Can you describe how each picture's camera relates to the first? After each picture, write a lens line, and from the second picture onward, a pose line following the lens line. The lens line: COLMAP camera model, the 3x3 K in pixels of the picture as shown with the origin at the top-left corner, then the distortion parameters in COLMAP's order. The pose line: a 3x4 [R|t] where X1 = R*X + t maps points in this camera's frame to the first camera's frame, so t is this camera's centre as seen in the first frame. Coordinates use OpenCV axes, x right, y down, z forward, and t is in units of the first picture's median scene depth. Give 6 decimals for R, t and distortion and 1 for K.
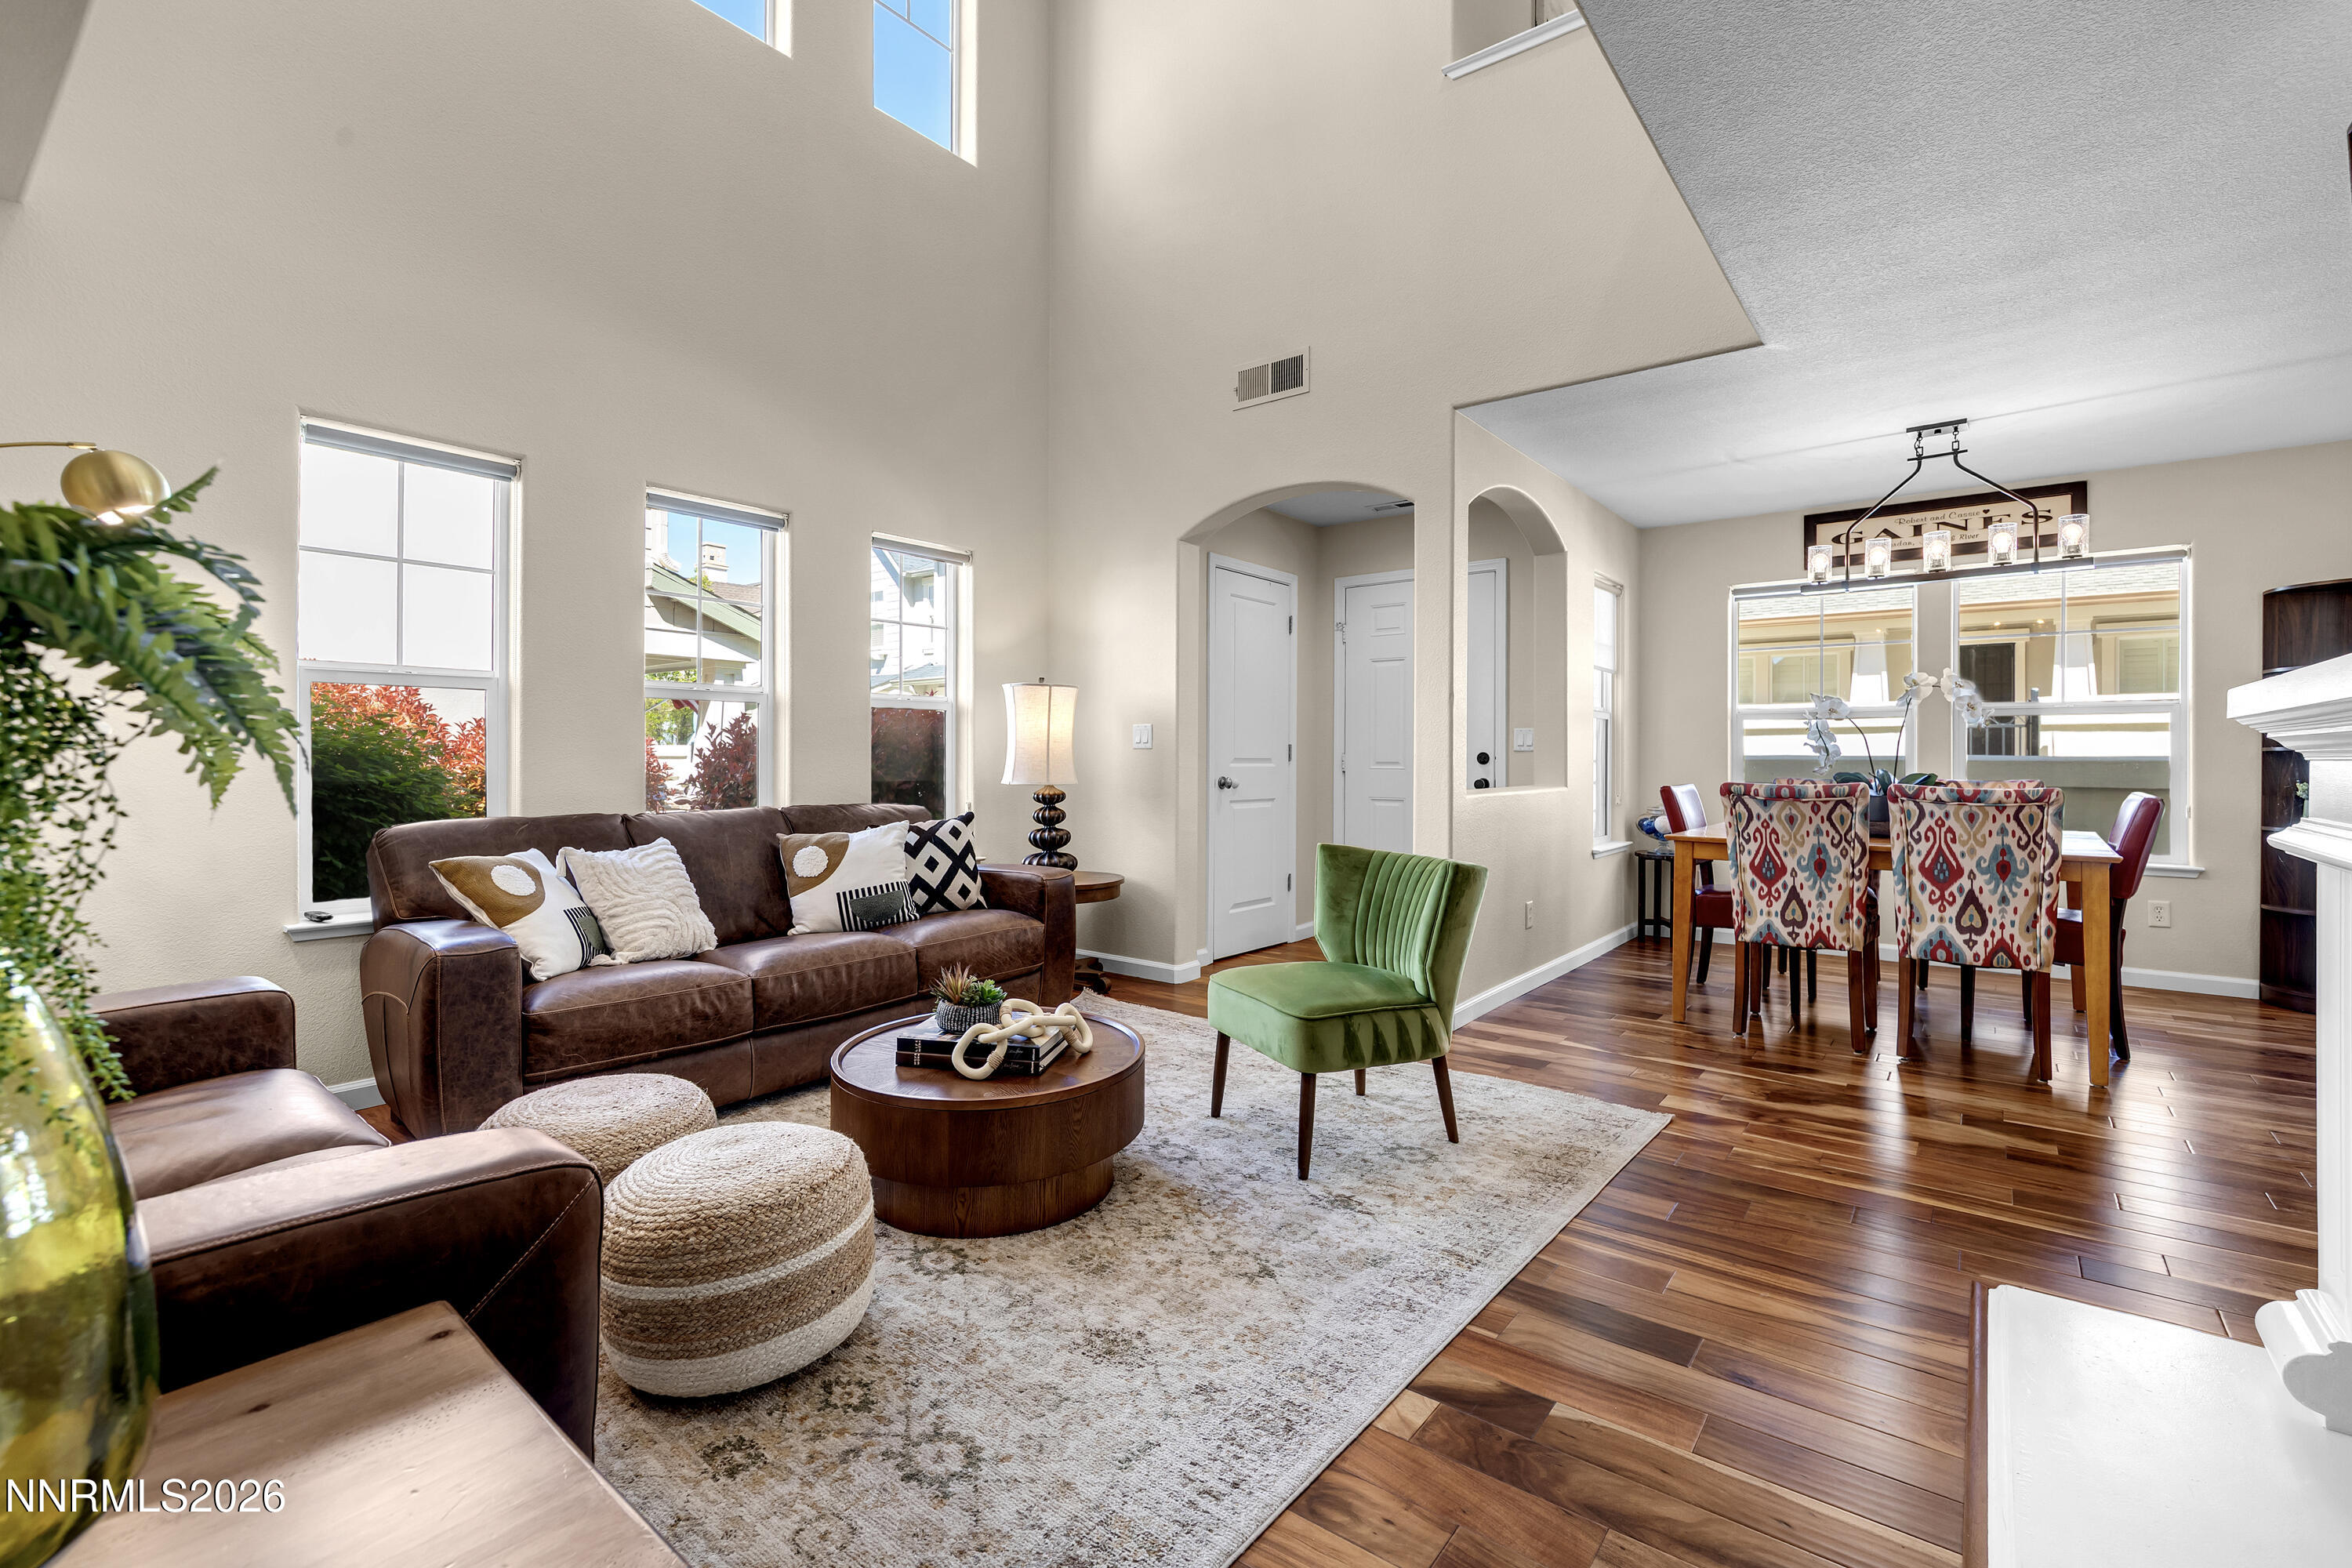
lens RADIAL K [[1060.8, 0, 1177.9], [0, 1060.8, 775.8], [0, 0, 1]] dist [0.010110, -0.000088]
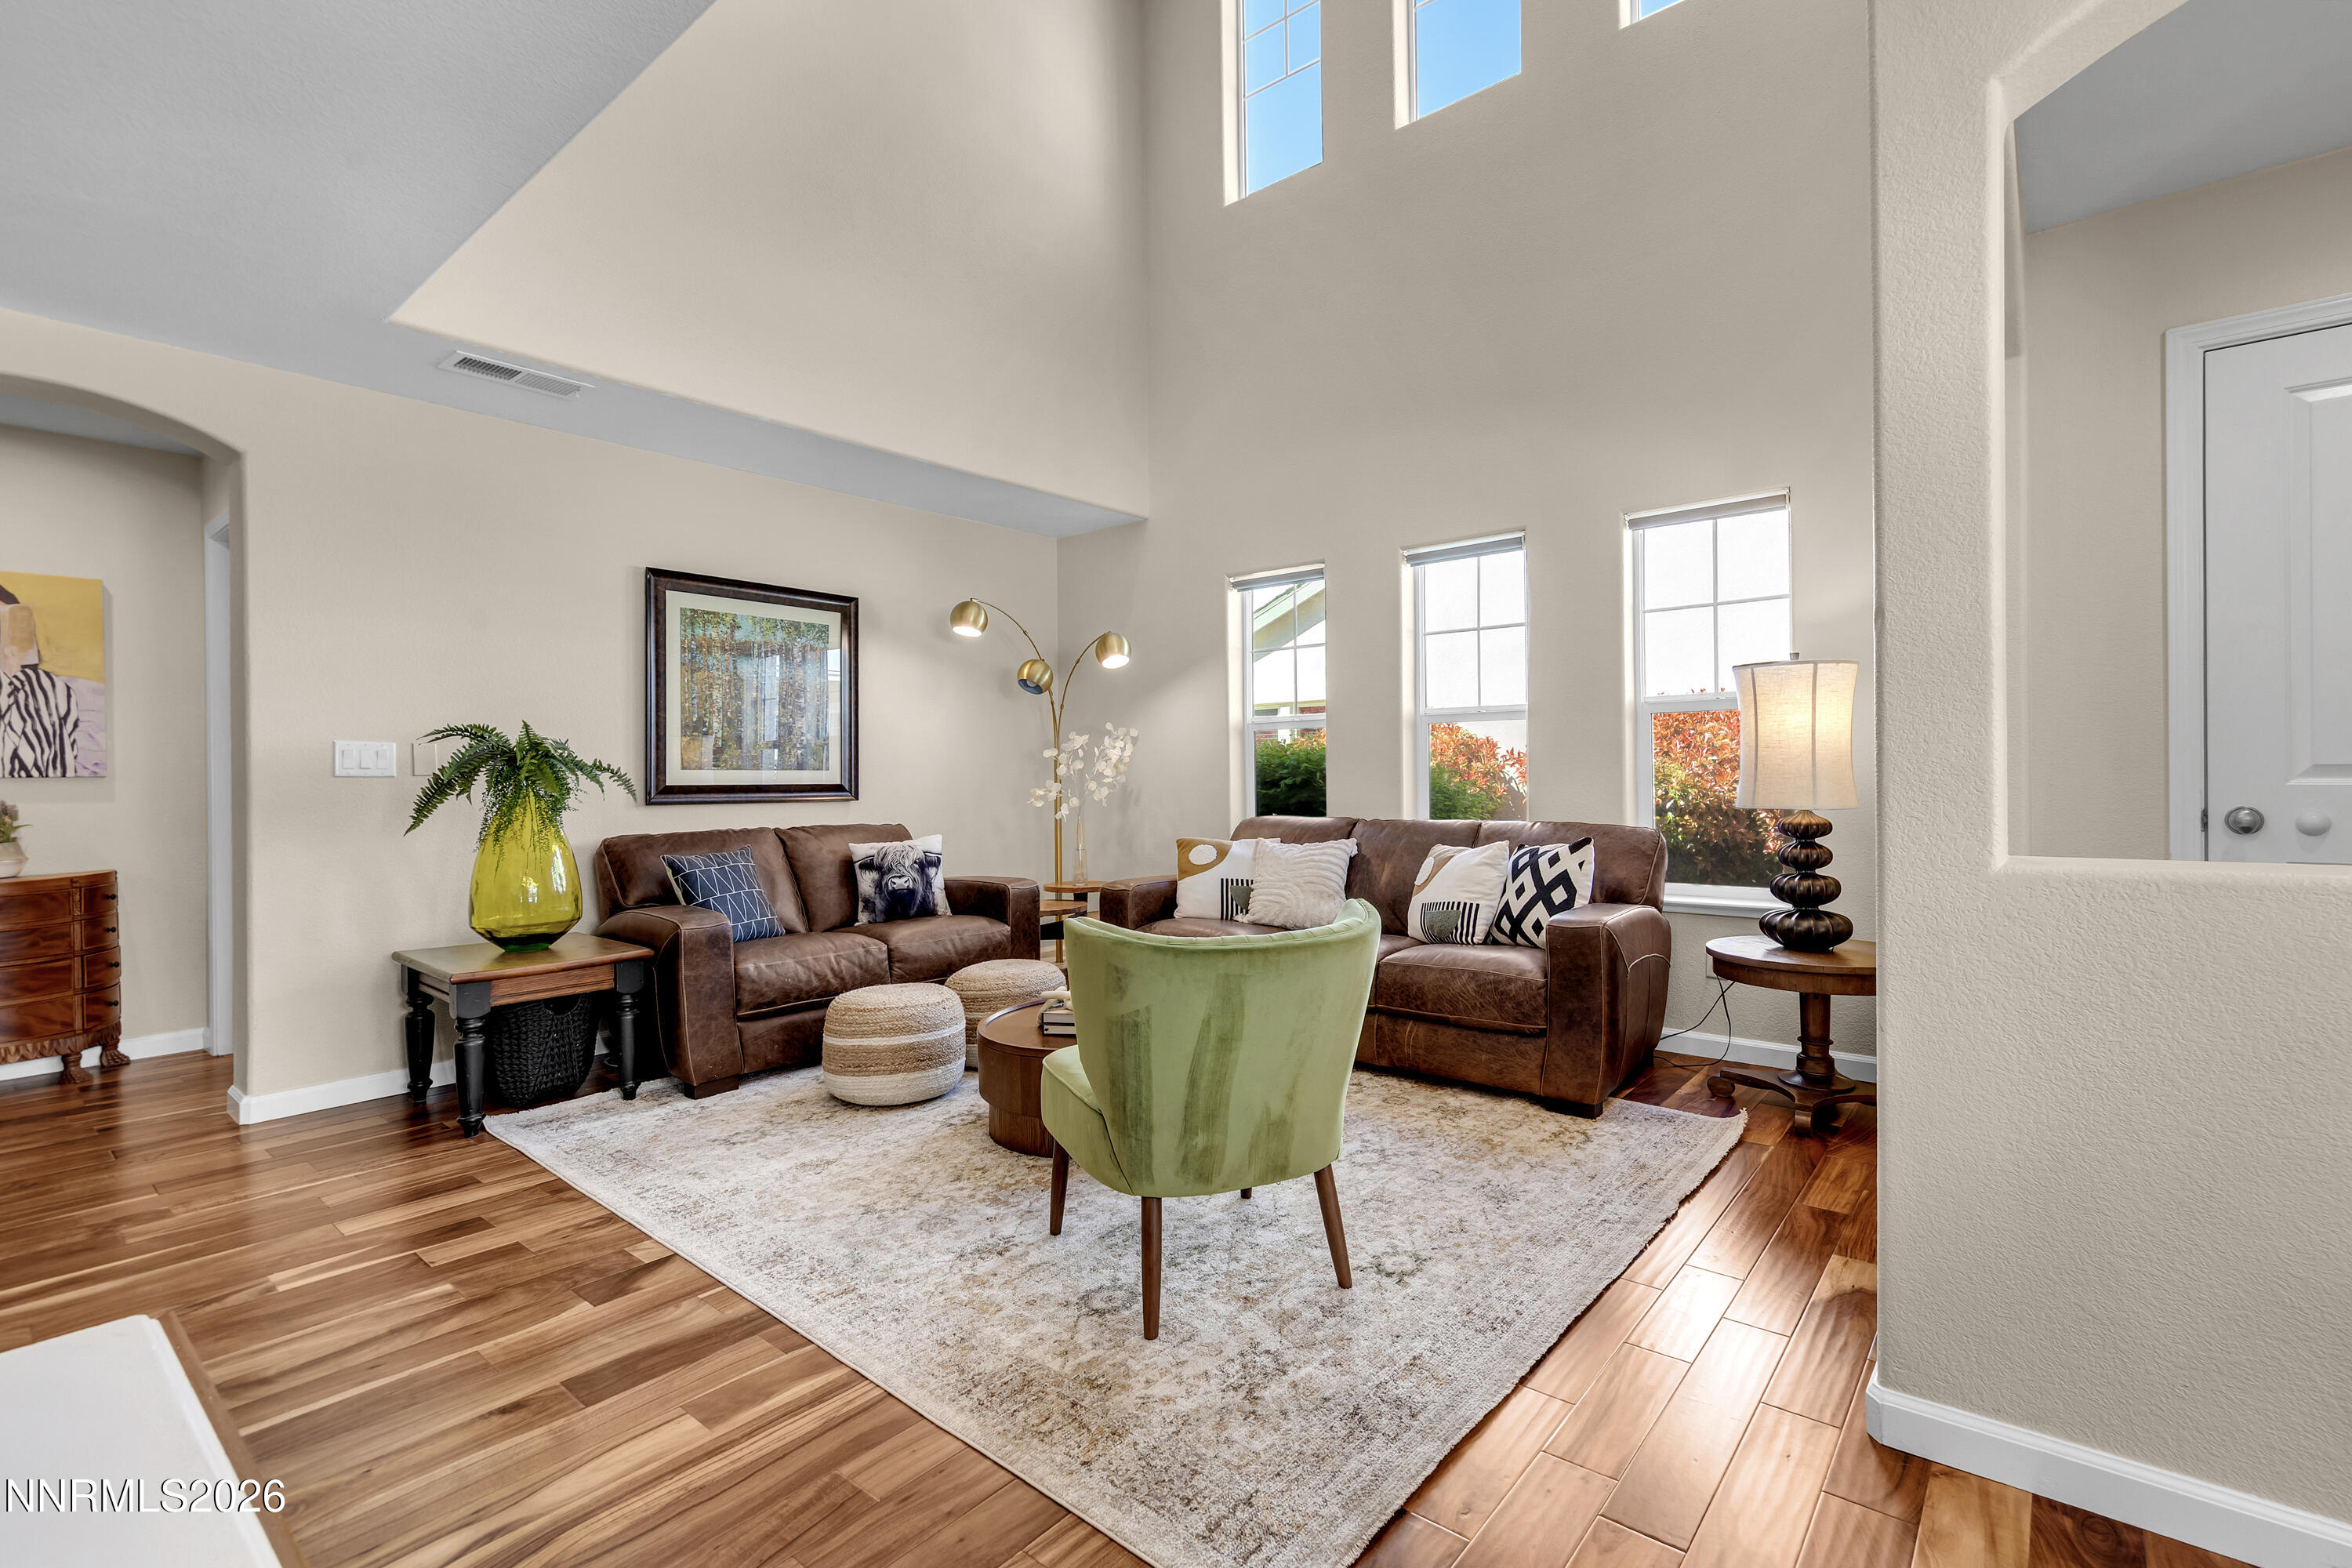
lens RADIAL K [[1060.8, 0, 1206.7], [0, 1060.8, 778.6], [0, 0, 1]] dist [0.010110, -0.000088]
pose [[-0.037967, 0.001423, -0.999278, 0.771329], [-0.002660, 0.999995, 0.001525, -0.015251], [0.999275, 0.002716, -0.037963, 0.864323]]
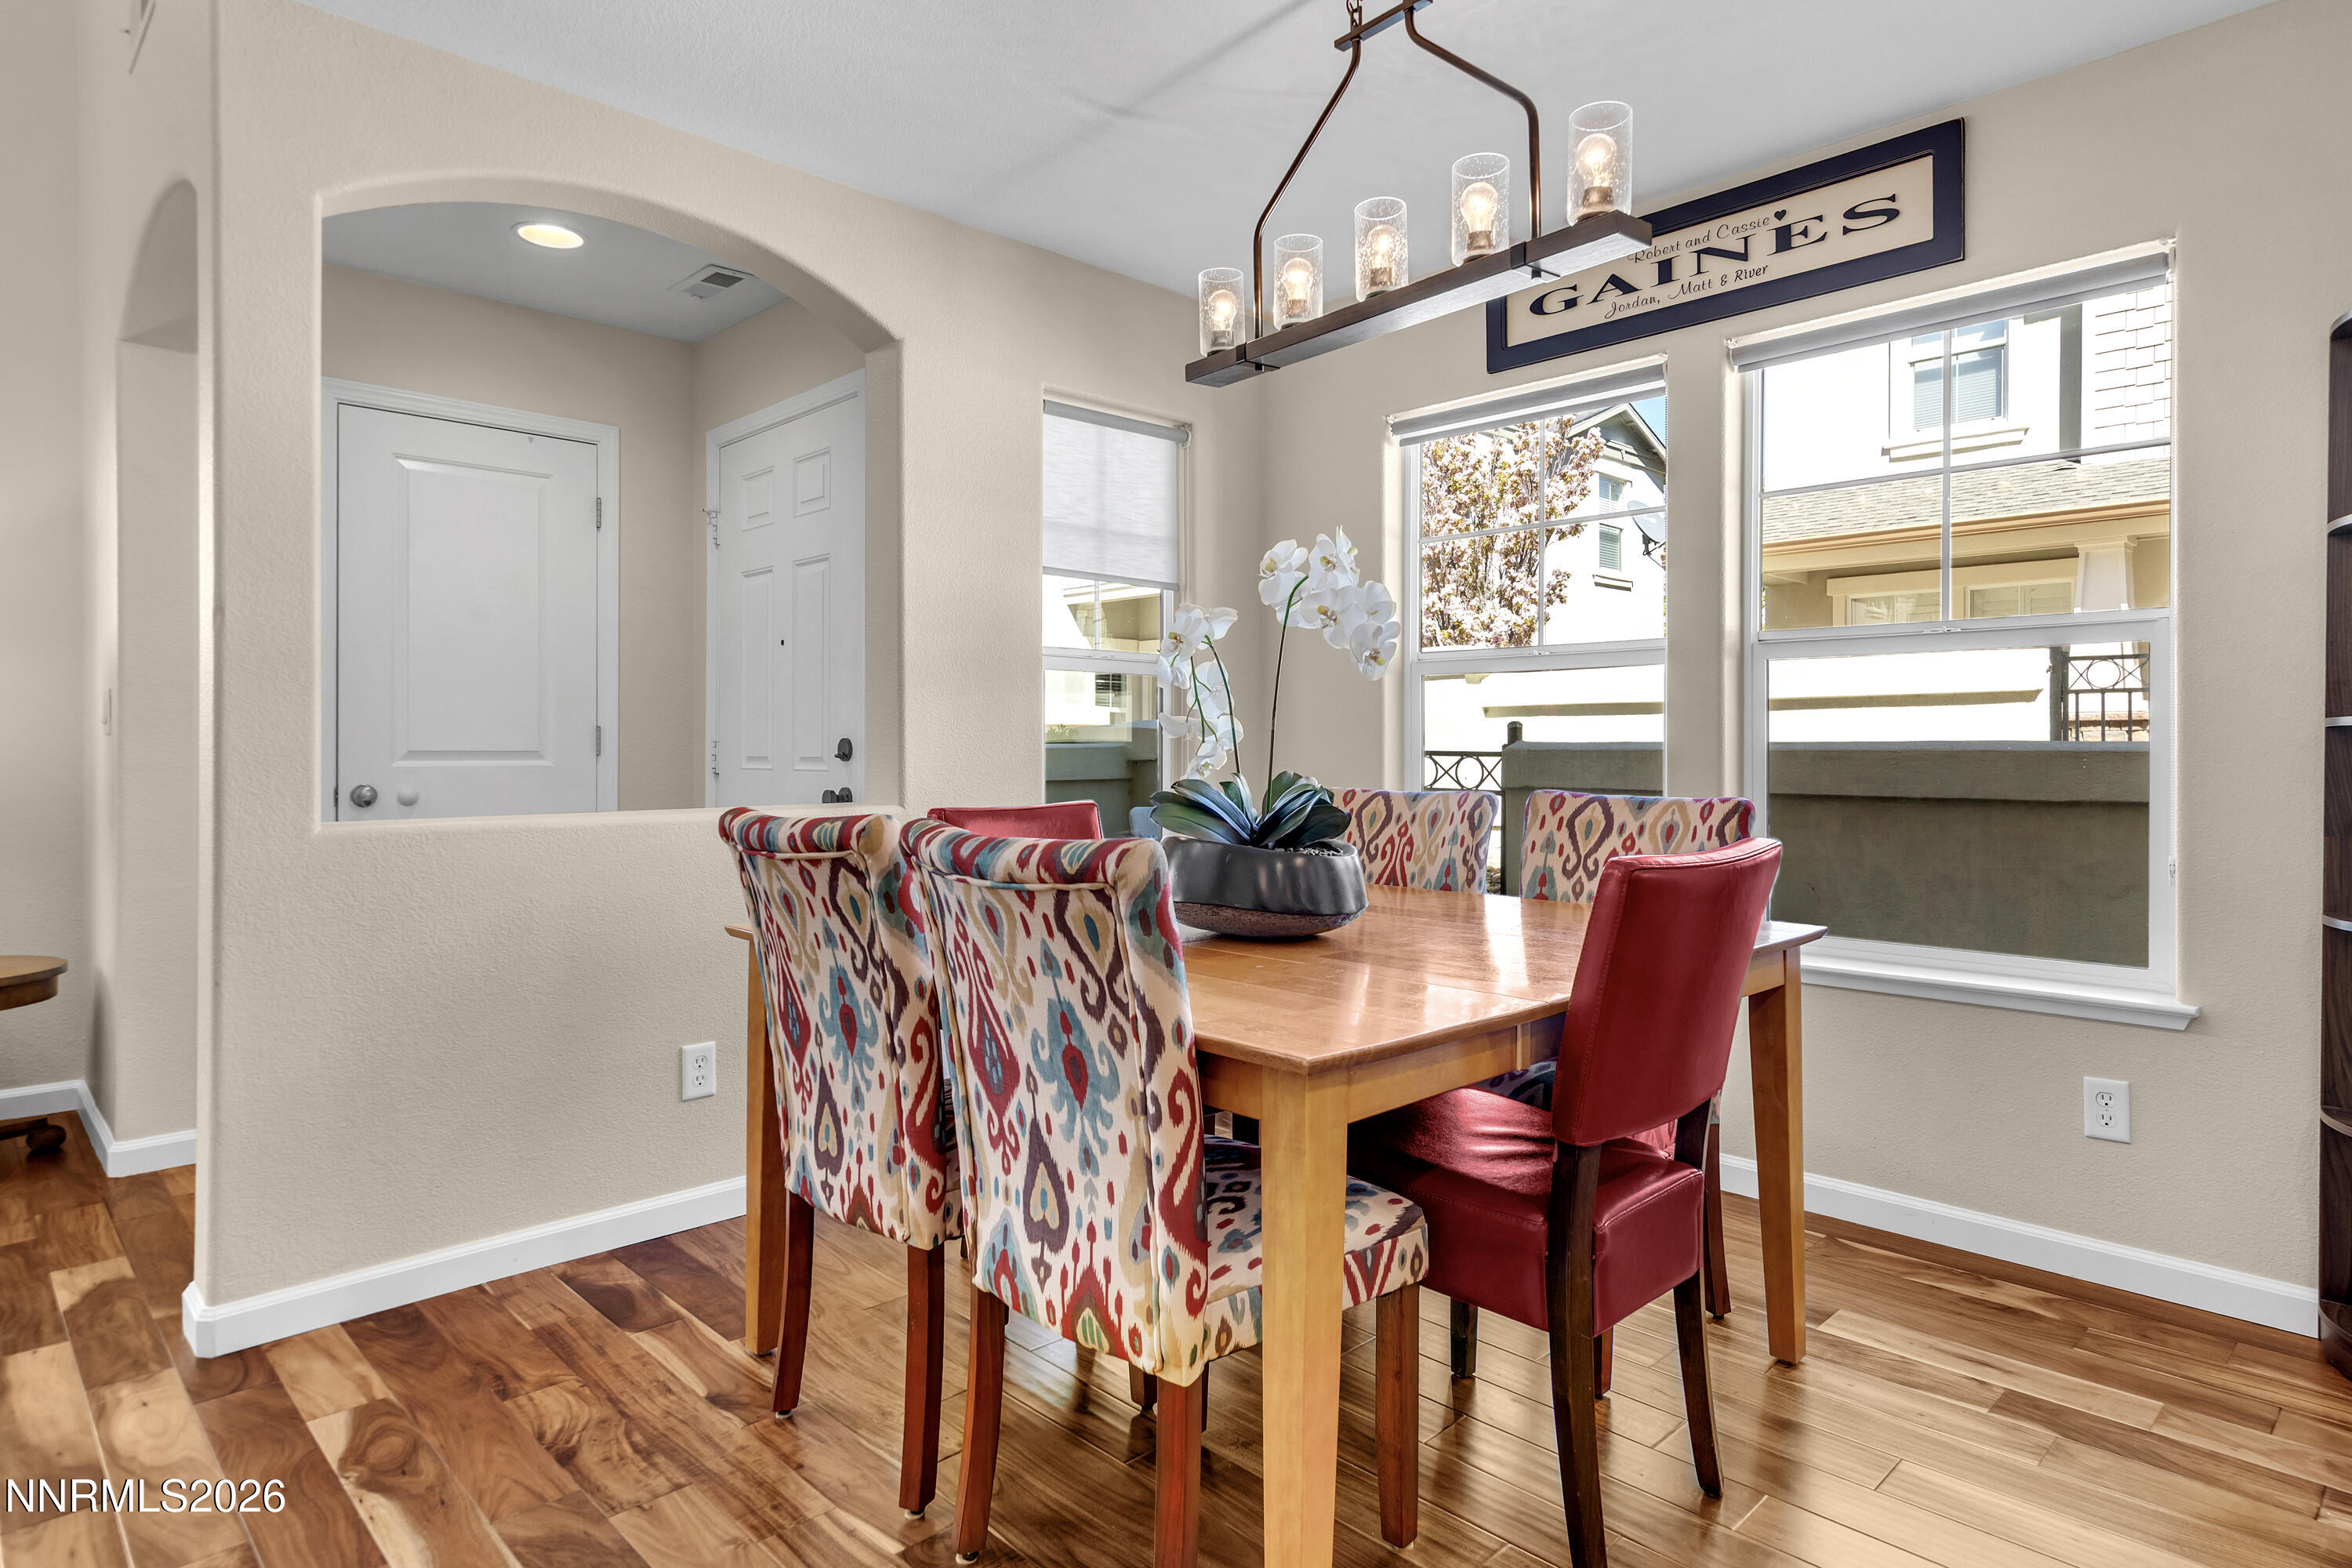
lens RADIAL K [[1318.3, 0, 1189.8], [0, 1318.3, 771.5], [0, 0, 1]] dist [0.002018, 0.002813]
pose [[0.989086, -0.000765, -0.147341, 0.857829], [0.000971, 0.999999, 0.001327, -0.009494], [0.147339, -0.001456, 0.989085, 0.574632]]
